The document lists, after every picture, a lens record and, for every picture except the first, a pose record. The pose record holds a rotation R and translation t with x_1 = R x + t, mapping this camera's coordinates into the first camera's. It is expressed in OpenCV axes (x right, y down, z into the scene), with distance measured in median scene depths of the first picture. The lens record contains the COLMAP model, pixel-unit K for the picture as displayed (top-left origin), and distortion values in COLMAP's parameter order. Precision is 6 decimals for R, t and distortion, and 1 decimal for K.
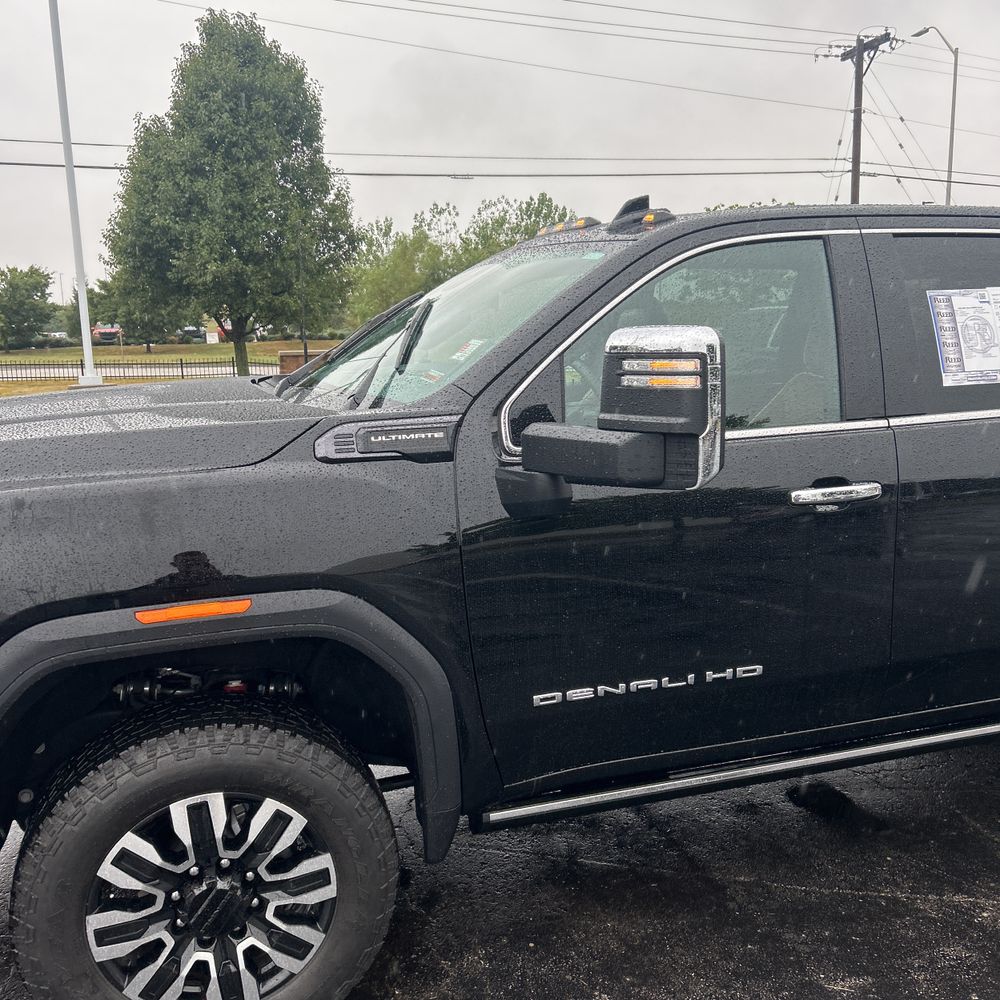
lens RADIAL K [[985.4, 0, 492.3], [0, 985.4, 522.3], [0, 0, 1]] dist [0.025049, 0.000000]
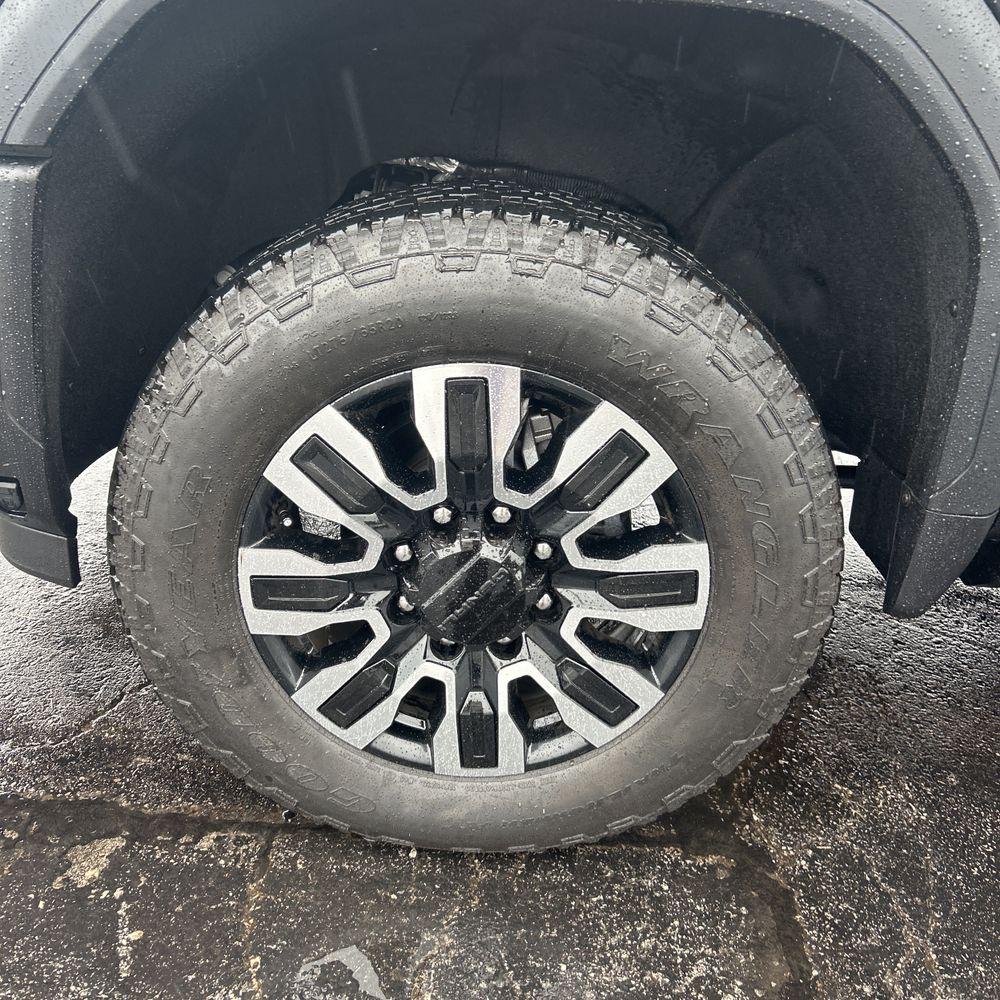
lens RADIAL K [[985.4, 0, 482.1], [0, 985.4, 492.1], [0, 0, 1]] dist [0.025049, 0.000000]
pose [[0.942500, 0.202790, -0.265651, -0.425758], [-0.142670, 0.962938, 0.228899, 0.628339], [0.302224, -0.177837, 0.936501, 1.515086]]
